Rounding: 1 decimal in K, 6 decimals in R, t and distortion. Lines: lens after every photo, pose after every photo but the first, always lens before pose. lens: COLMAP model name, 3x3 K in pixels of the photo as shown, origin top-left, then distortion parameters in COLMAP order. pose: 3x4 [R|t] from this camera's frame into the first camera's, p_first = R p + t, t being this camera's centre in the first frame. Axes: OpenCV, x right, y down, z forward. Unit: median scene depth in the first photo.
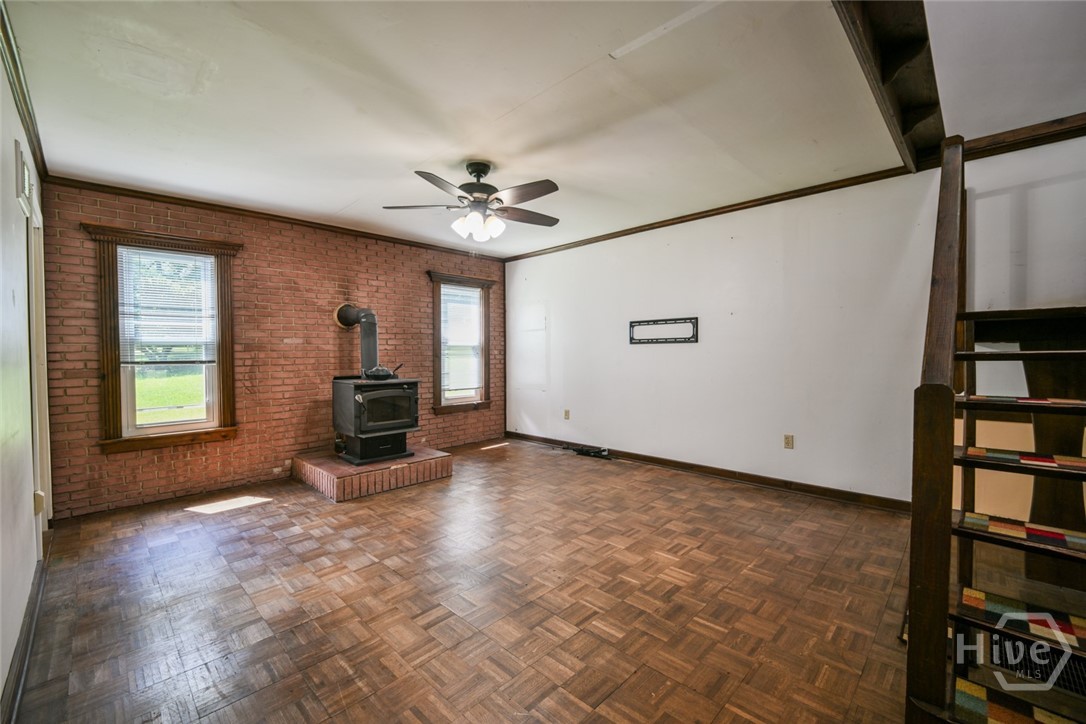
lens RADIAL K [[448.6, 0, 547.1], [0, 448.6, 362.9], [0, 0, 1]] dist [0.001520, -0.005629]
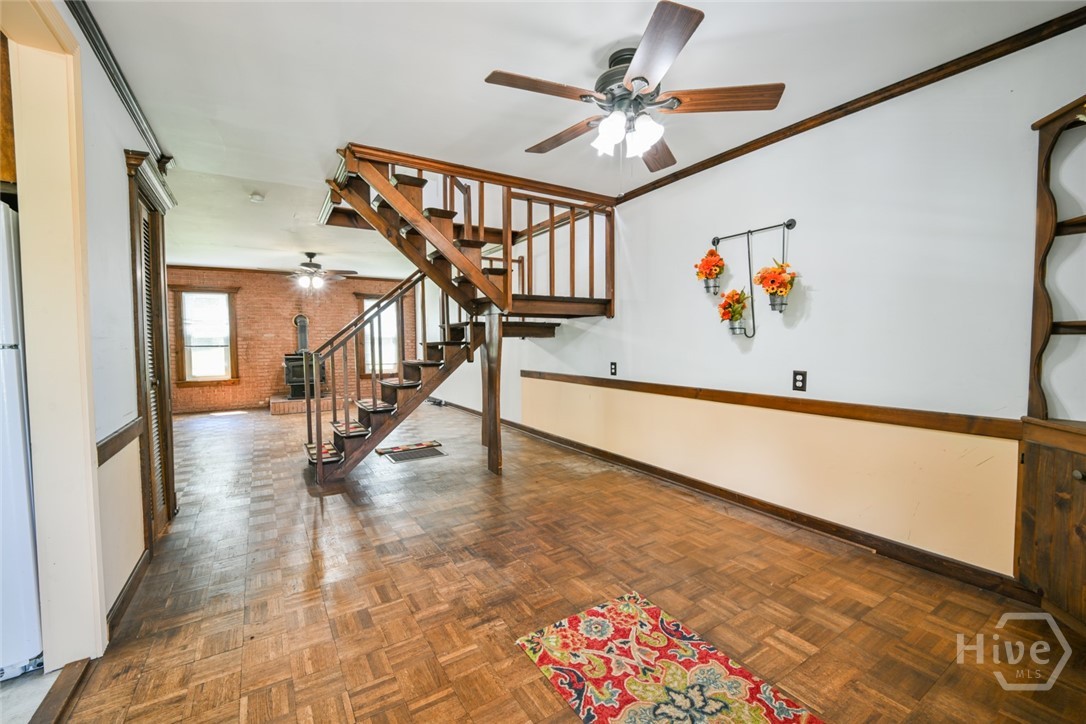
lens RADIAL K [[448.6, 0, 539.4], [0, 448.6, 360.7], [0, 0, 1]] dist [0.001520, -0.005629]
pose [[0.976031, 0.005496, -0.217562, 1.050688], [-0.001770, 0.999848, 0.017319, 0.025465], [0.217624, -0.016519, 0.975893, -0.657231]]
